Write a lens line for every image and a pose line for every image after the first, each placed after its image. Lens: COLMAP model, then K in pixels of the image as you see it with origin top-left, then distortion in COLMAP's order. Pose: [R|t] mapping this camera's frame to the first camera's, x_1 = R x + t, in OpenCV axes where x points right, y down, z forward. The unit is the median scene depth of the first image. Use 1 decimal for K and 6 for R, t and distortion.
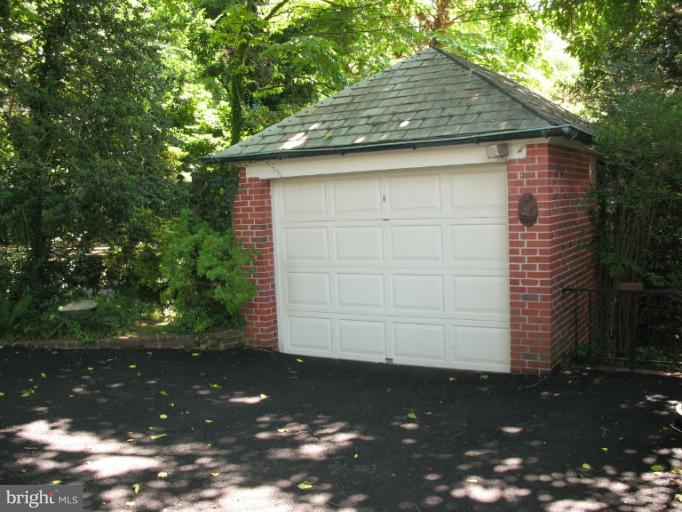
lens RADIAL K [[725.5, 0, 340.5], [0, 725.5, 255.2], [0, 0, 1]] dist [-0.115233, 0.000000]
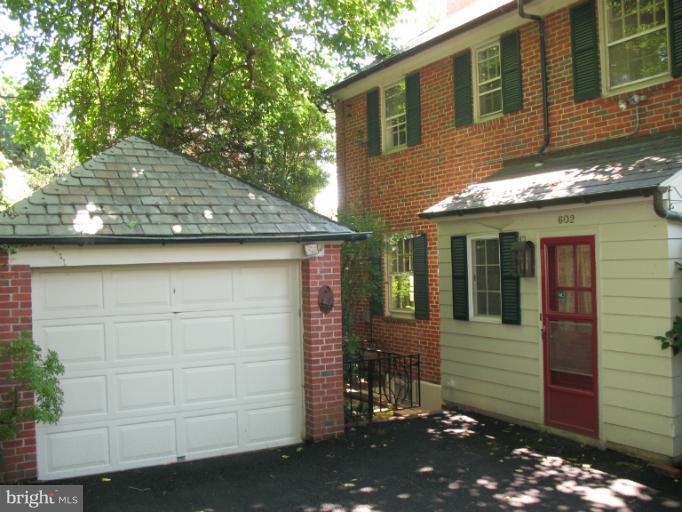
lens RADIAL K [[725.5, 0, 339.4], [0, 725.5, 254.1], [0, 0, 1]] dist [-0.115233, 0.000000]
pose [[0.480905, 0.040416, 0.875841, -0.690817], [0.073475, 0.993565, -0.086192, -0.028159], [-0.873689, 0.105803, 0.474841, 0.346042]]
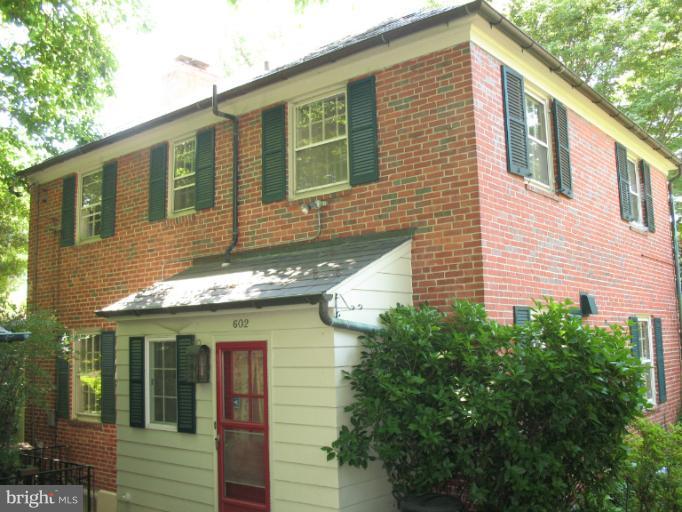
lens RADIAL K [[725.5, 0, 343.9], [0, 725.5, 258.8], [0, 0, 1]] dist [-0.115233, 0.000000]
pose [[0.126723, 0.159656, 0.979005, -0.636824], [0.094145, 0.980571, -0.172097, -0.039592], [-0.987460, 0.113978, 0.109230, 0.302158]]
